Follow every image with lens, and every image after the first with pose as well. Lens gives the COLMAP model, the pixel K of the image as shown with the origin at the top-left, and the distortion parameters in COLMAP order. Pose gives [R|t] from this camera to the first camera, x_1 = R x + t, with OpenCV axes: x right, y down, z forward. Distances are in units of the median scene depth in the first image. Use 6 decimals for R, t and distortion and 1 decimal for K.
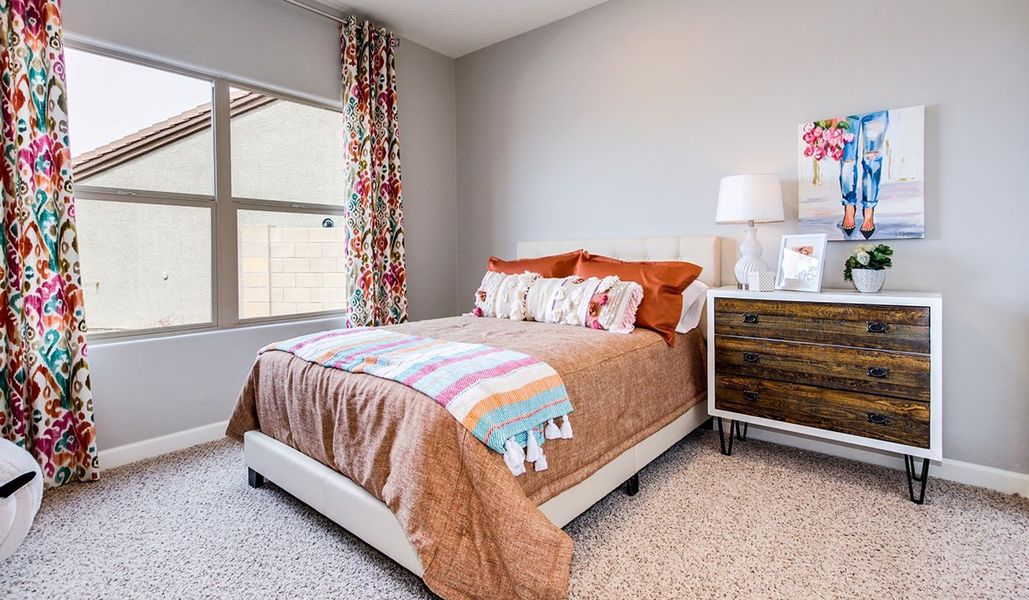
lens RADIAL K [[502.9, 0, 511.7], [0, 502.9, 260.5], [0, 0, 1]] dist [-0.000718, 0.000315]
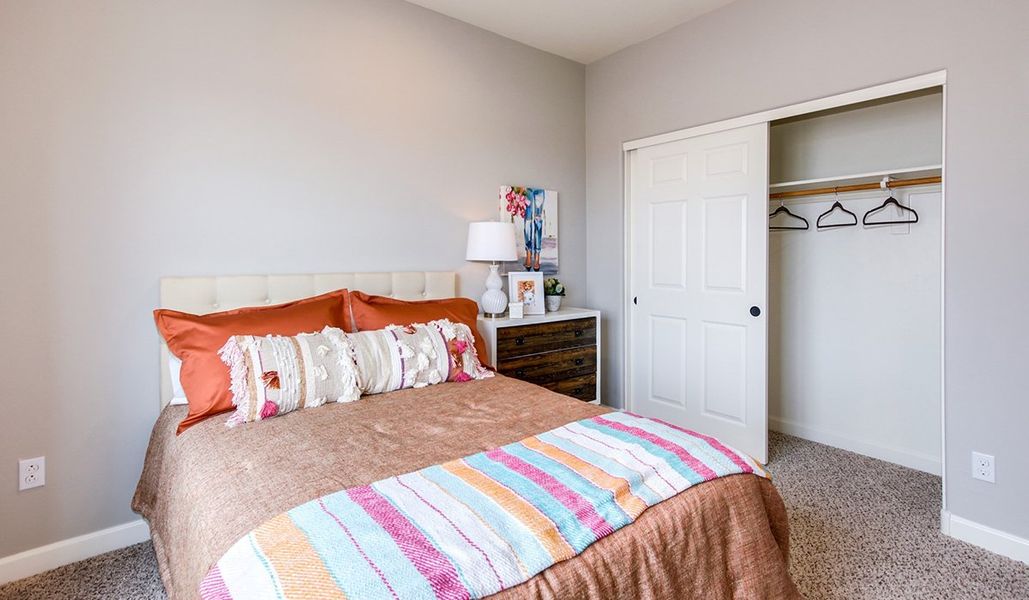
lens RADIAL K [[502.9, 0, 511.7], [0, 502.9, 260.5], [0, 0, 1]] dist [-0.000718, 0.000315]
pose [[0.171650, 0.001231, 0.985157, -0.744226], [0.012543, 0.999915, -0.003435, -0.078002], [-0.985078, 0.012947, 0.171620, 0.809628]]
